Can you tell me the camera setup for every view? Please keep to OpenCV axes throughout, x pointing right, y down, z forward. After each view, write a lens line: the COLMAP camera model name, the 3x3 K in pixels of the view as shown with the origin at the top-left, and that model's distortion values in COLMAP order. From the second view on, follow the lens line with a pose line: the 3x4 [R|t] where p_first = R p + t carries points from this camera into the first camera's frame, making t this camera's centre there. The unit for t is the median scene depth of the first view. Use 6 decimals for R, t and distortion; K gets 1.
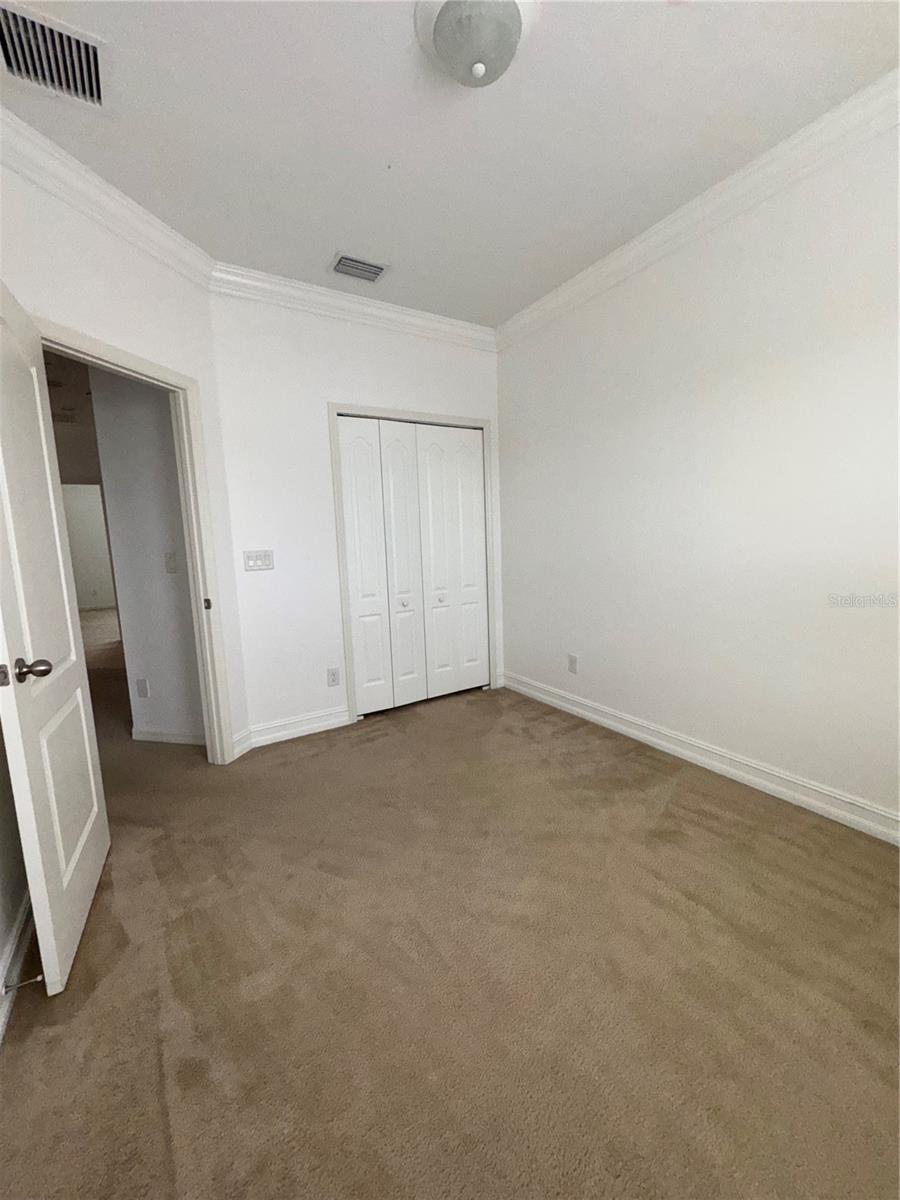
lens RADIAL K [[475.2, 0, 449.5], [0, 475.2, 602.9], [0, 0, 1]] dist [-0.001113, -0.000125]
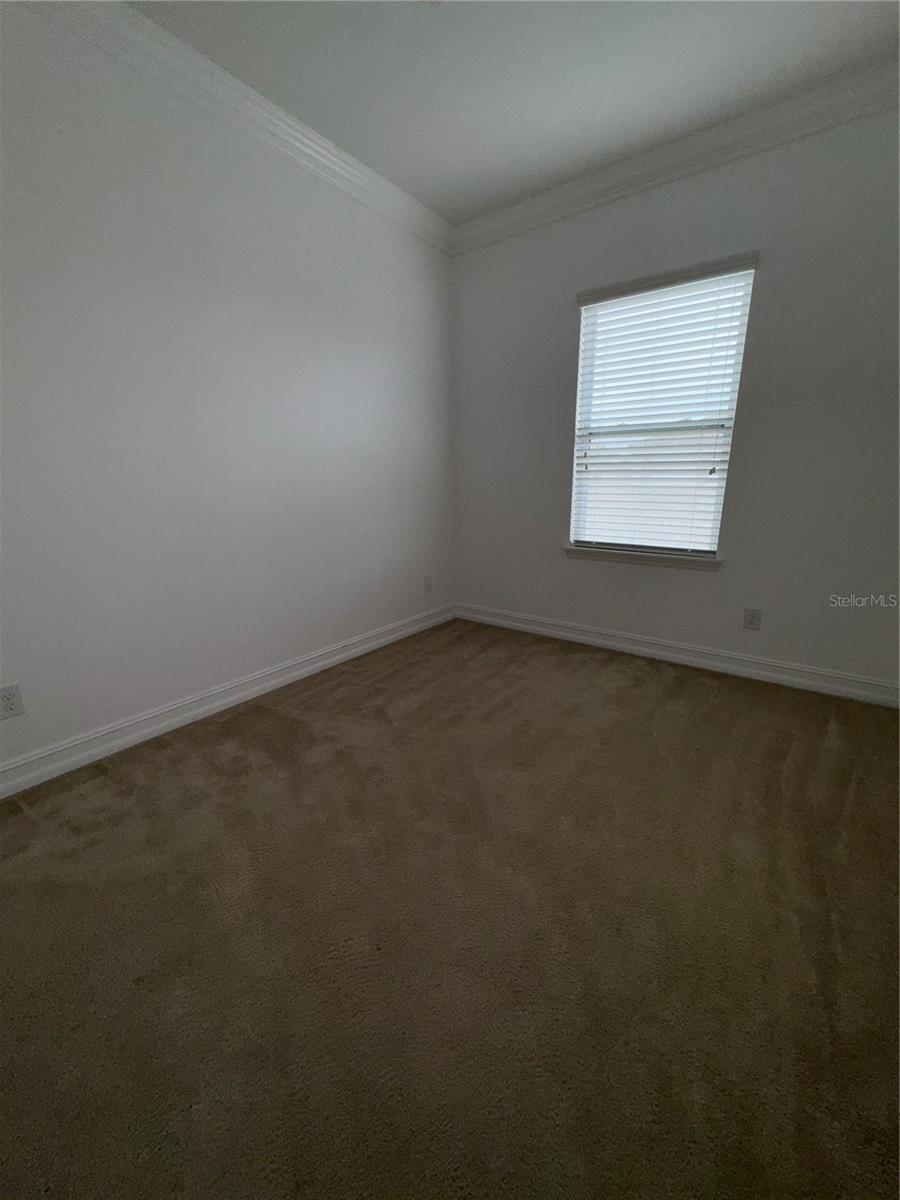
lens RADIAL K [[475.2, 0, 446.7], [0, 475.2, 601.1], [0, 0, 1]] dist [-0.001113, -0.000125]
pose [[-0.334772, -0.235395, 0.912424, -0.512733], [0.144556, 0.944004, 0.296581, -0.102906], [-0.931145, 0.231183, -0.281998, 0.860055]]
